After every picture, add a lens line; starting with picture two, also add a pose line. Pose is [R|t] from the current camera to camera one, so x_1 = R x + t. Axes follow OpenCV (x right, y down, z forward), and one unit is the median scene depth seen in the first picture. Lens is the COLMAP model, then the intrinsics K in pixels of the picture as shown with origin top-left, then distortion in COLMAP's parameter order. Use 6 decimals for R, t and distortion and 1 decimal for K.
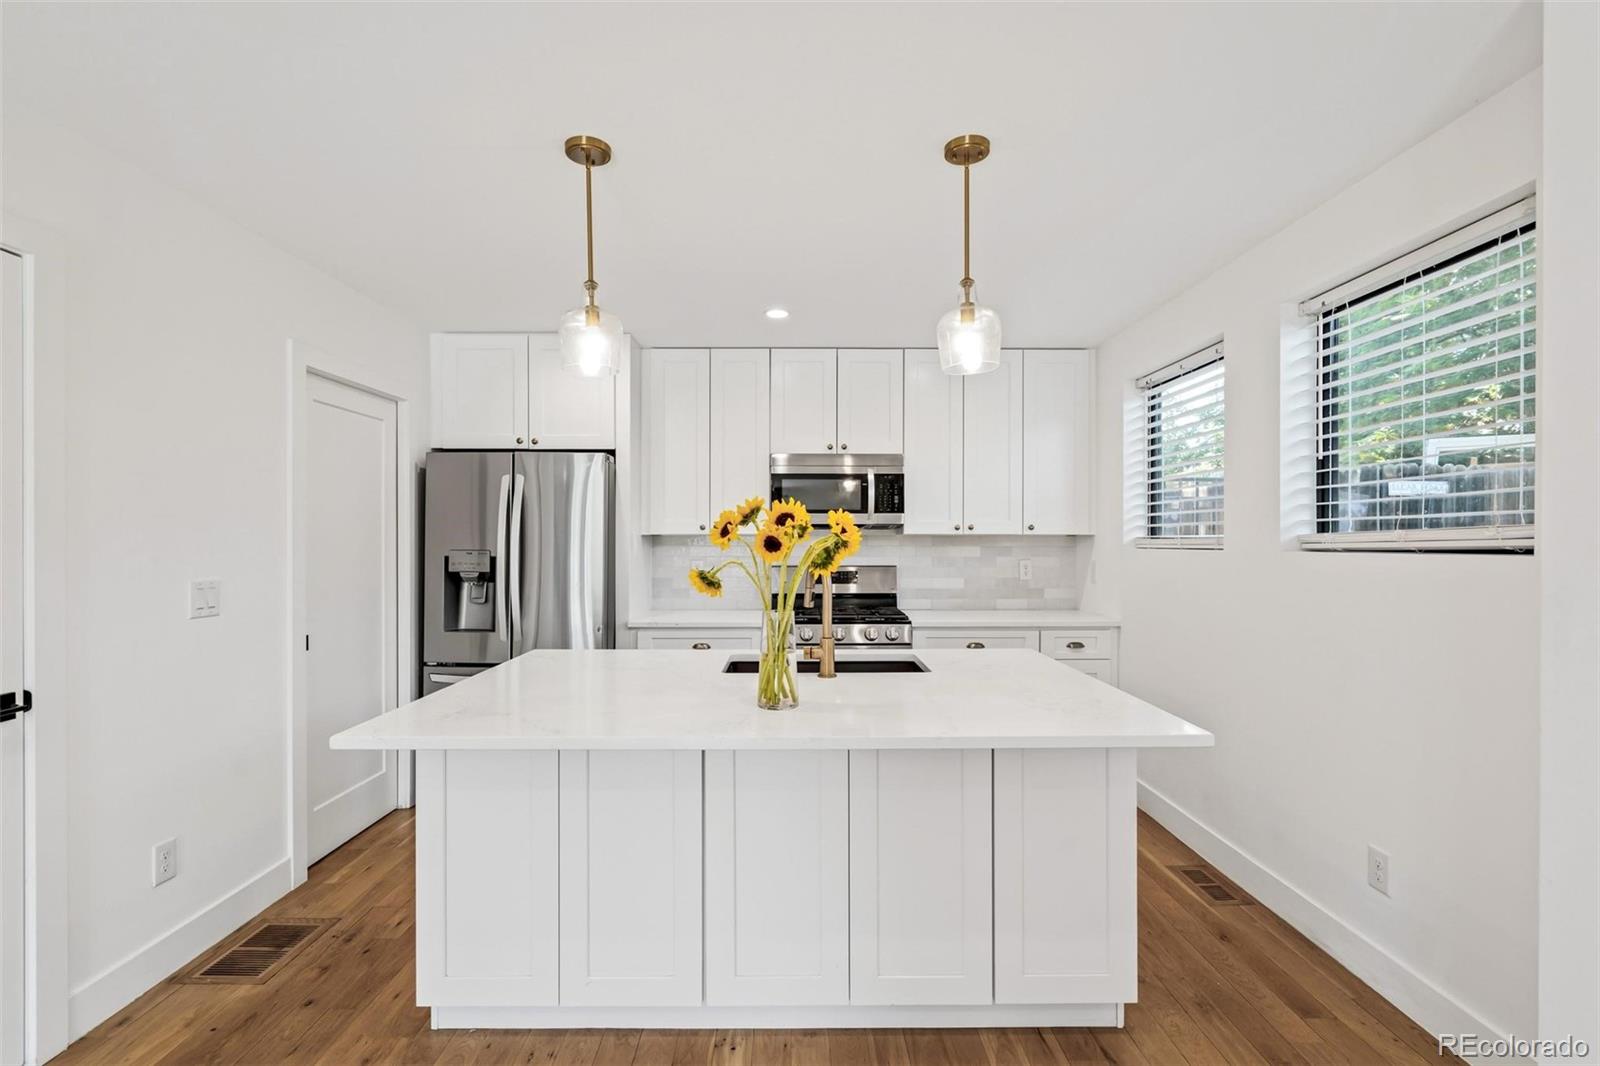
lens RADIAL K [[724.5, 0, 798.4], [0, 724.5, 537.3], [0, 0, 1]] dist [-0.003898, 0.000217]
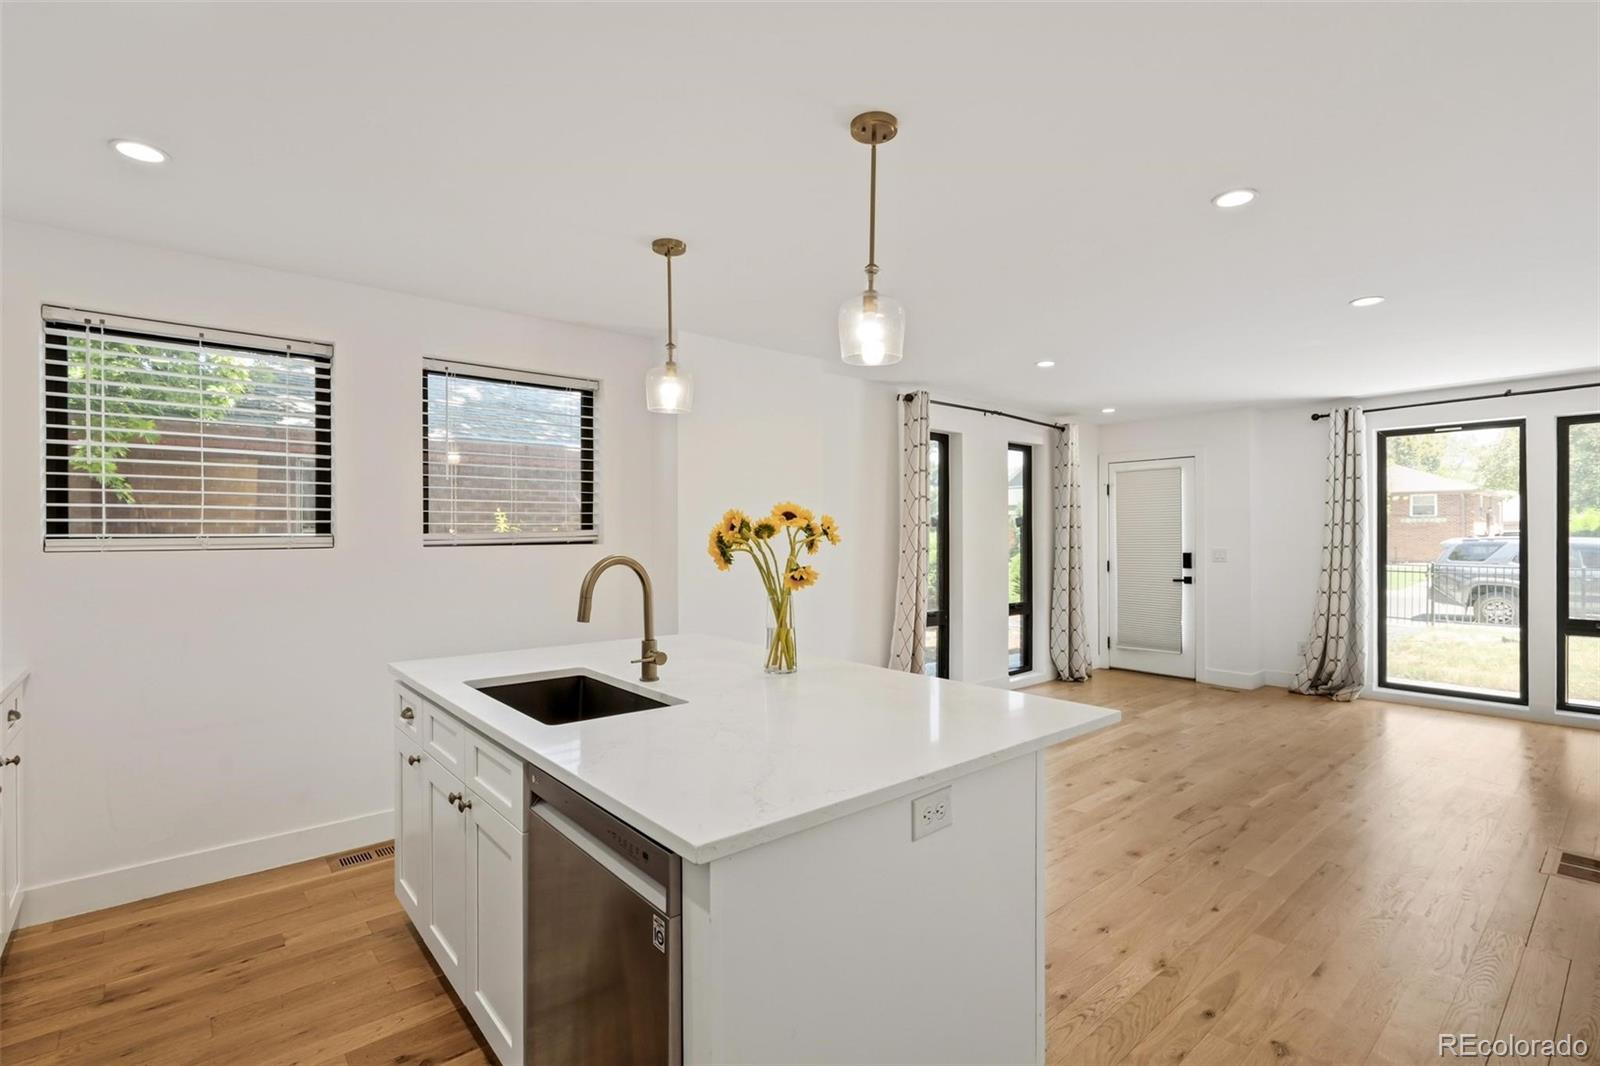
lens RADIAL K [[738.7, 0, 800.0], [0, 738.7, 533.0], [0, 0, 1]] dist [0.006394, 0.000479]
pose [[-0.645595, 0.001911, 0.763678, -0.543539], [-0.000192, 0.999996, -0.002665, -0.001501], [-0.763680, -0.001868, -0.645592, 0.950968]]
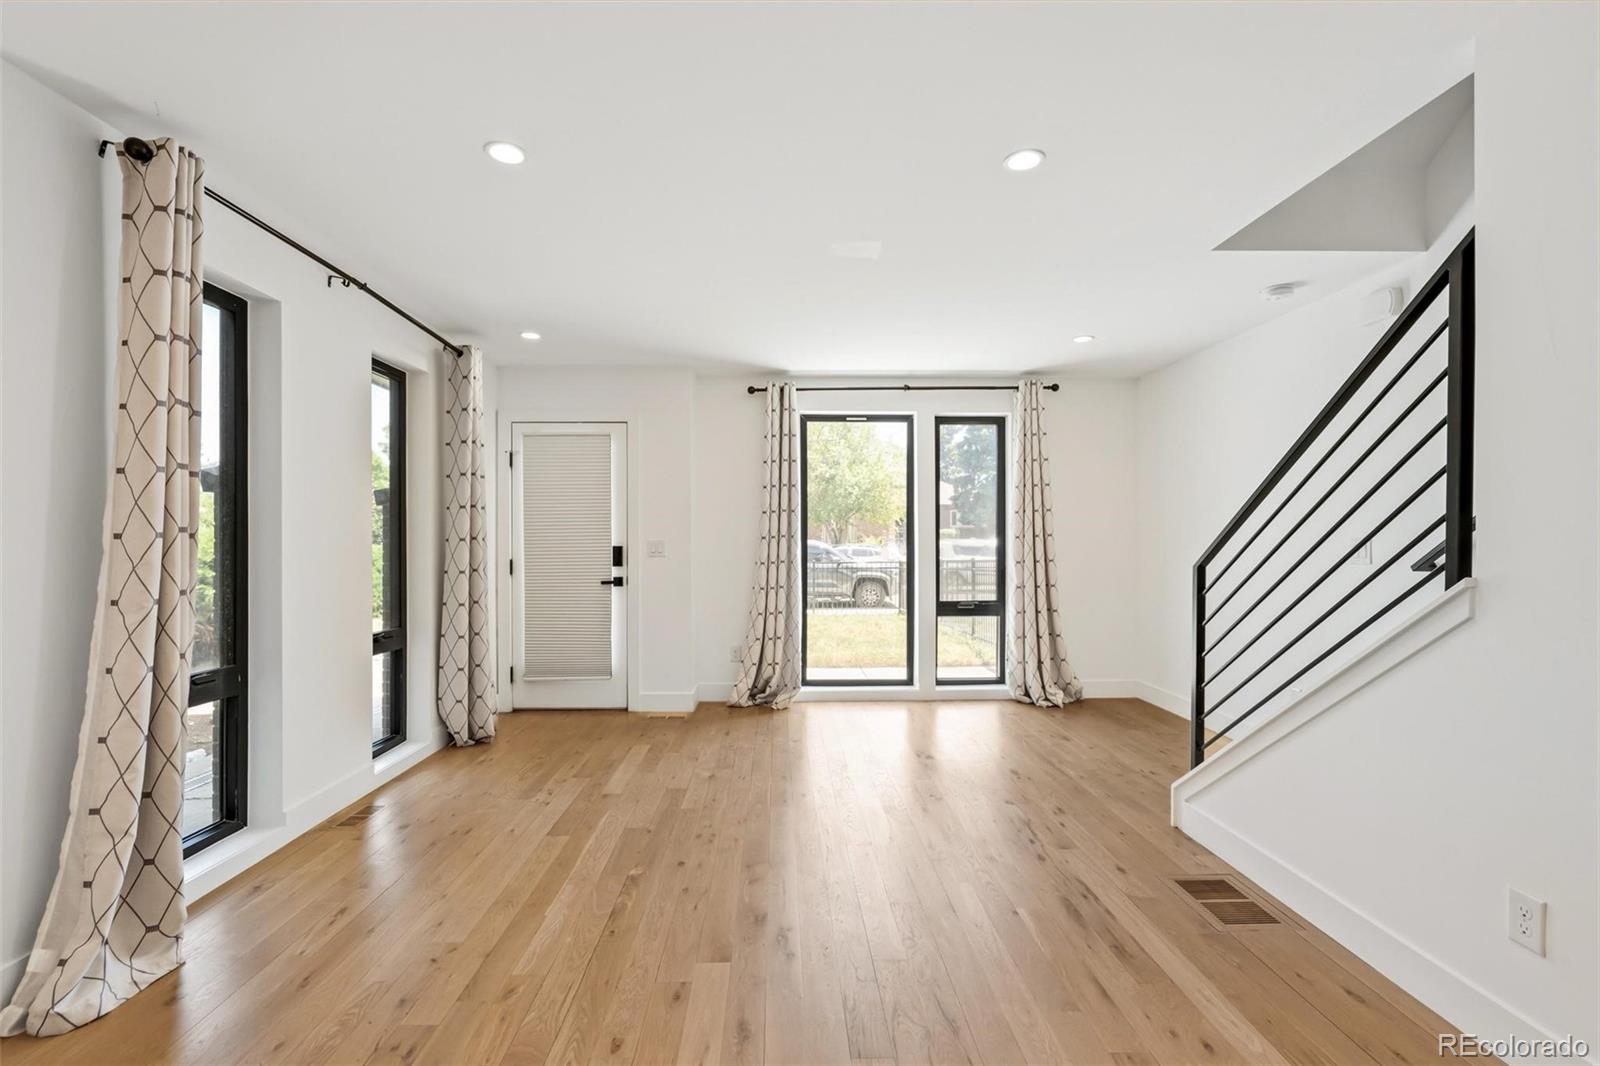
lens RADIAL K [[722.5, 0, 795.6], [0, 722.5, 540.0], [0, 0, 1]] dist [-0.006291, 0.000415]
pose [[-0.999838, 0.000866, -0.017954, -0.071165], [0.000950, 0.999989, -0.004663, 0.037884], [0.017950, -0.004680, -0.999828, 0.412624]]
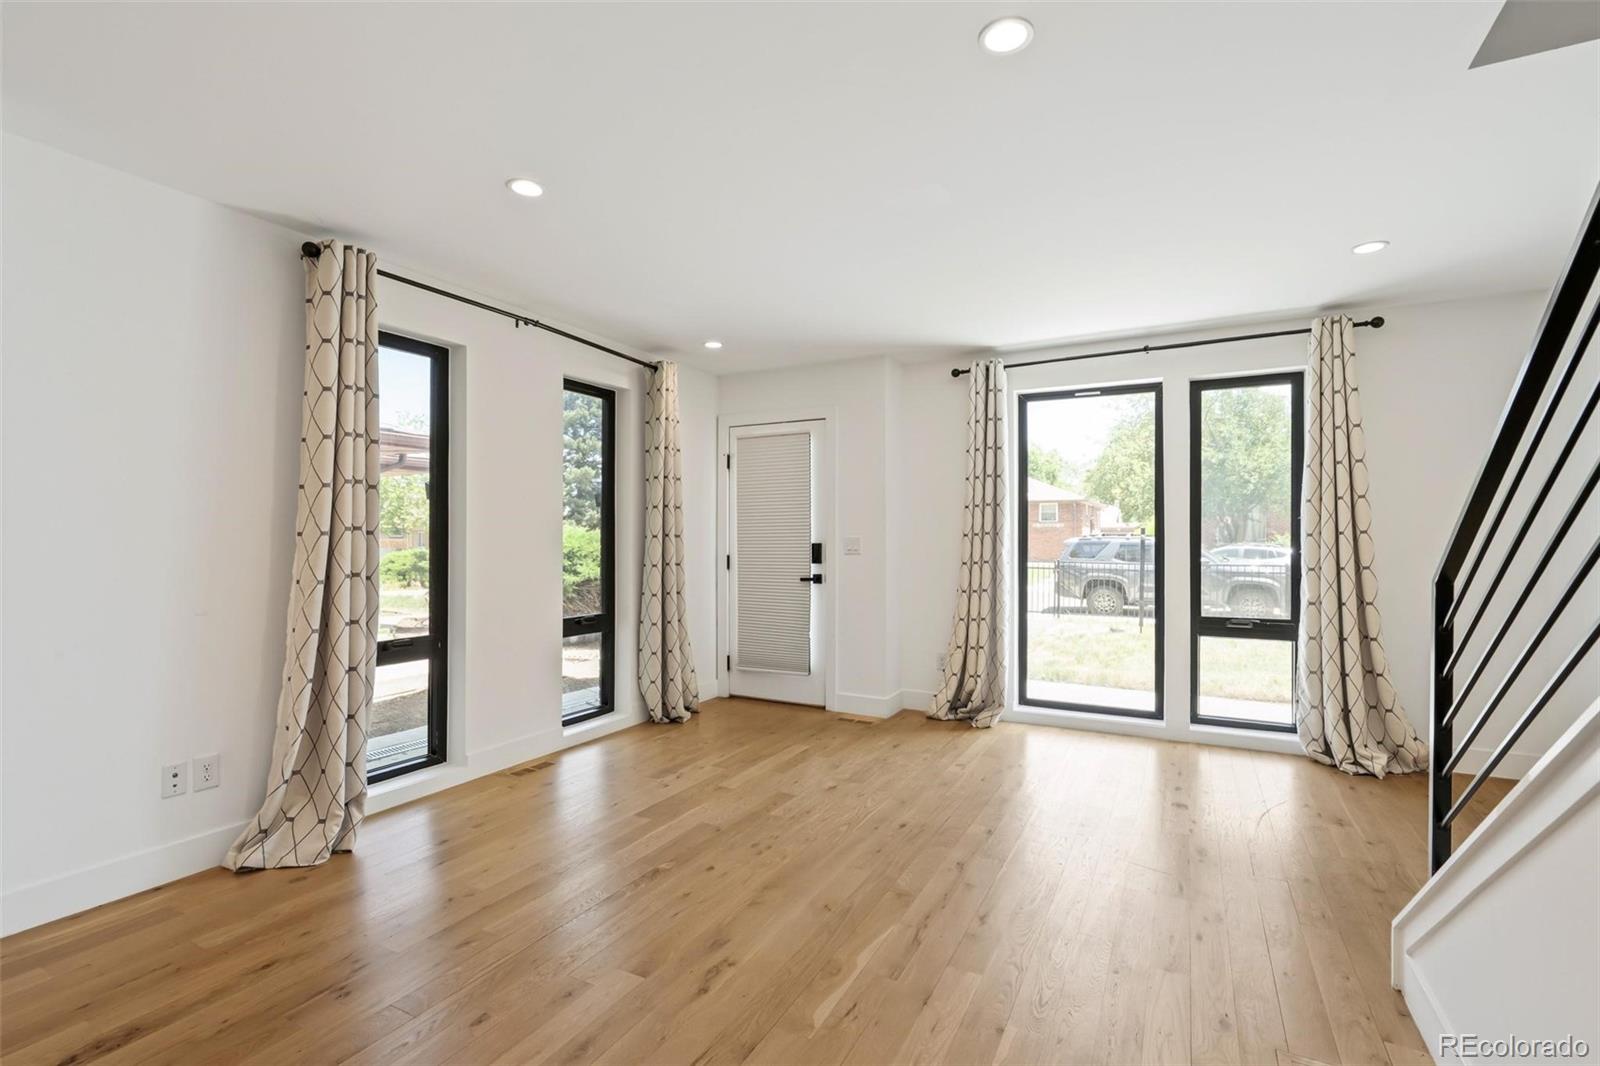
lens RADIAL K [[733.3, 0, 793.7], [0, 733.3, 532.8], [0, 0, 1]] dist [-0.002447, 0.000156]
pose [[-0.876724, 0.001478, 0.480991, -0.396417], [-0.003614, 0.999947, -0.009660, 0.036281], [-0.480979, -0.010207, -0.876672, 0.276048]]
